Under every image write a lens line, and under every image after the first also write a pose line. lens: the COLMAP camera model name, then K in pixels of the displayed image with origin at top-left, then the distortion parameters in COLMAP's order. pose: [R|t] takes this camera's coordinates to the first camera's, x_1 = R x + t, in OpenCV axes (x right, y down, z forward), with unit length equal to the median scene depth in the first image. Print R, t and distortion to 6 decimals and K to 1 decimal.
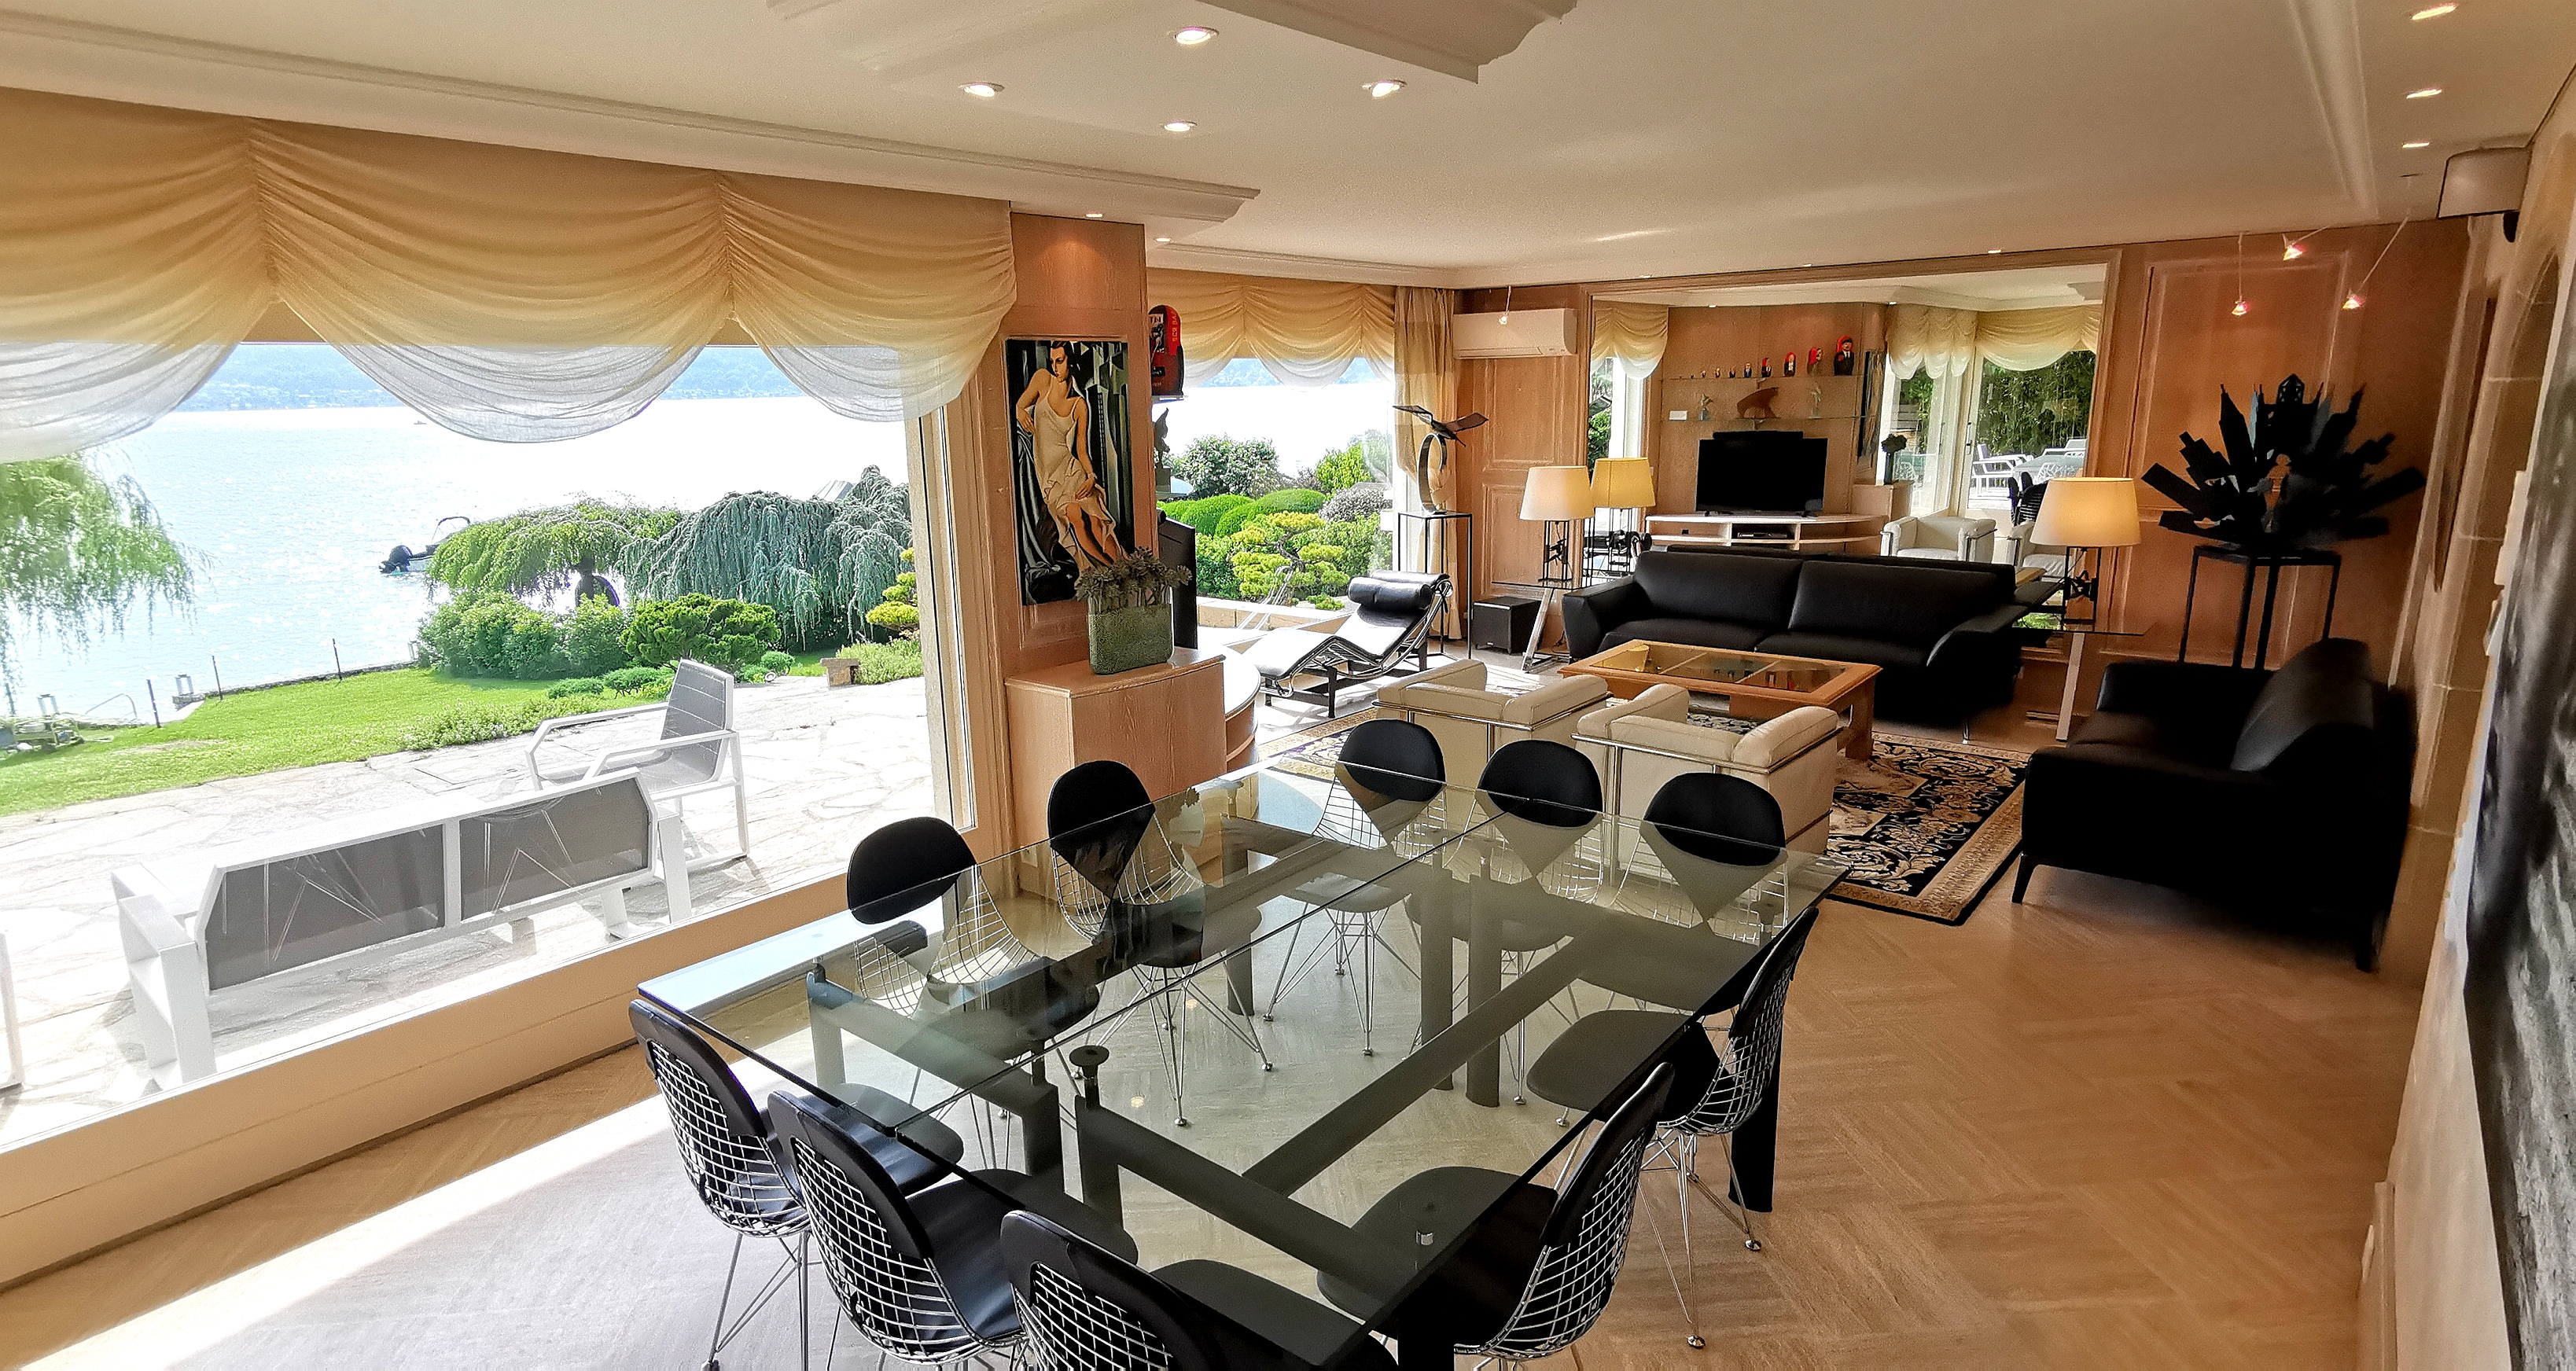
lens RADIAL K [[1301.9, 0, 1279.1], [0, 1301.9, 682.7], [0, 0, 1]] dist [0.002001, 0.000016]
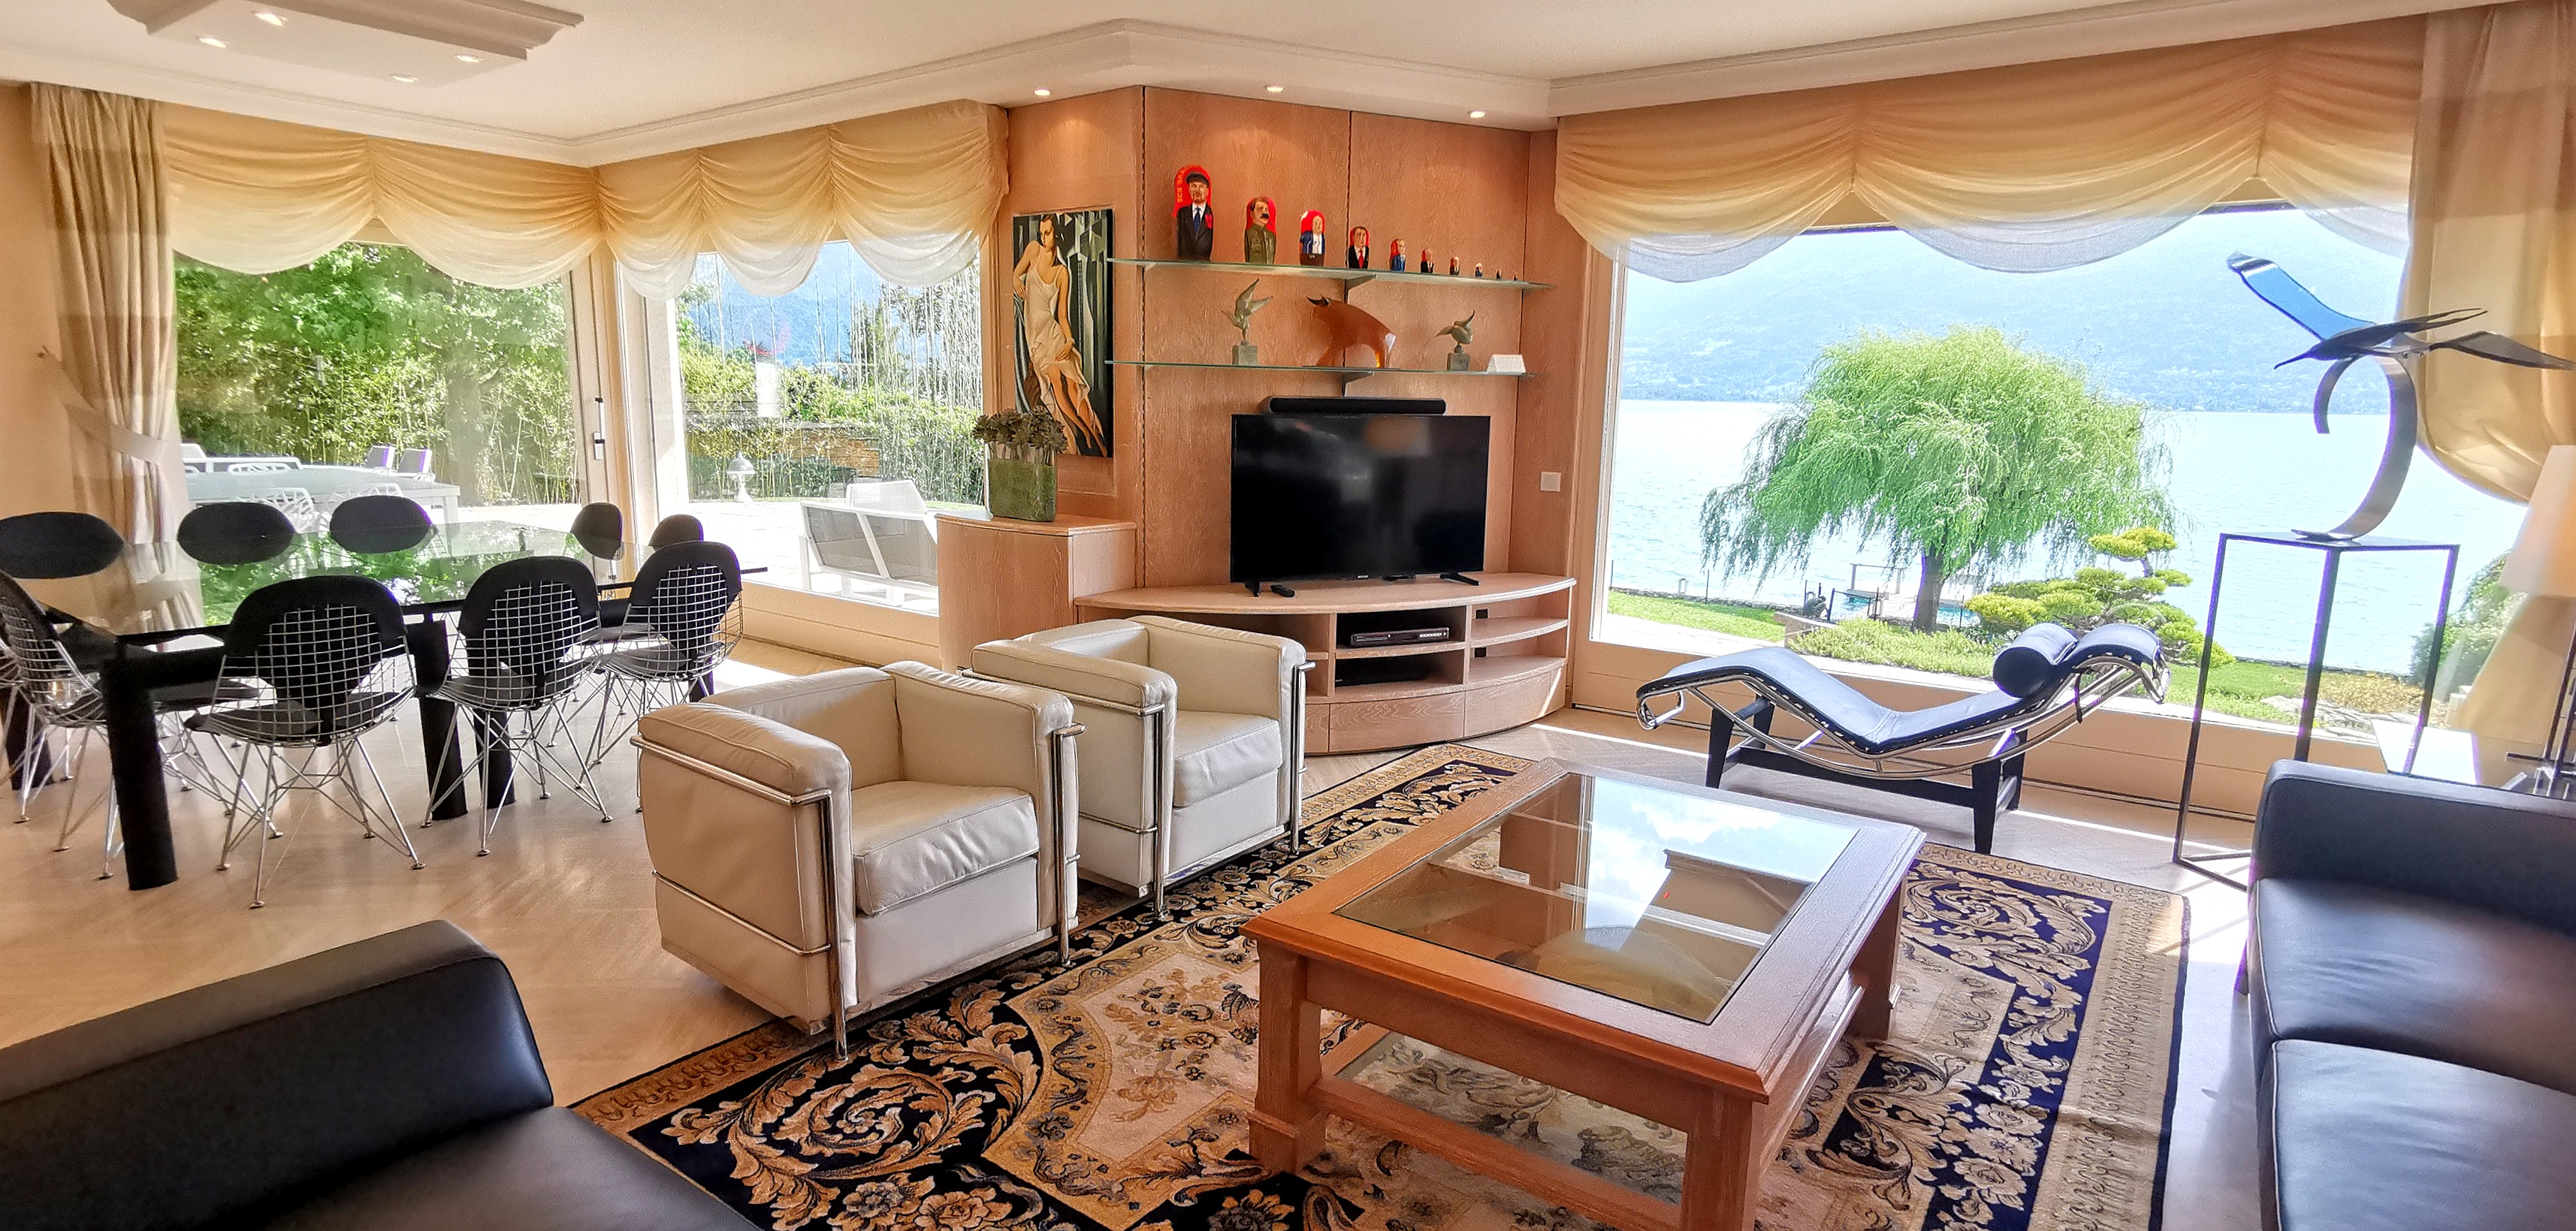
lens RADIAL K [[1249.0, 0, 1278.6], [0, 1249.0, 611.1], [0, 0, 1]] dist [-0.000049, 0.000246]
pose [[0.063317, 0.197184, -0.978320, 0.920964], [-0.242857, 0.953863, 0.176537, -0.172041], [0.967993, 0.226414, 0.108283, 1.123481]]
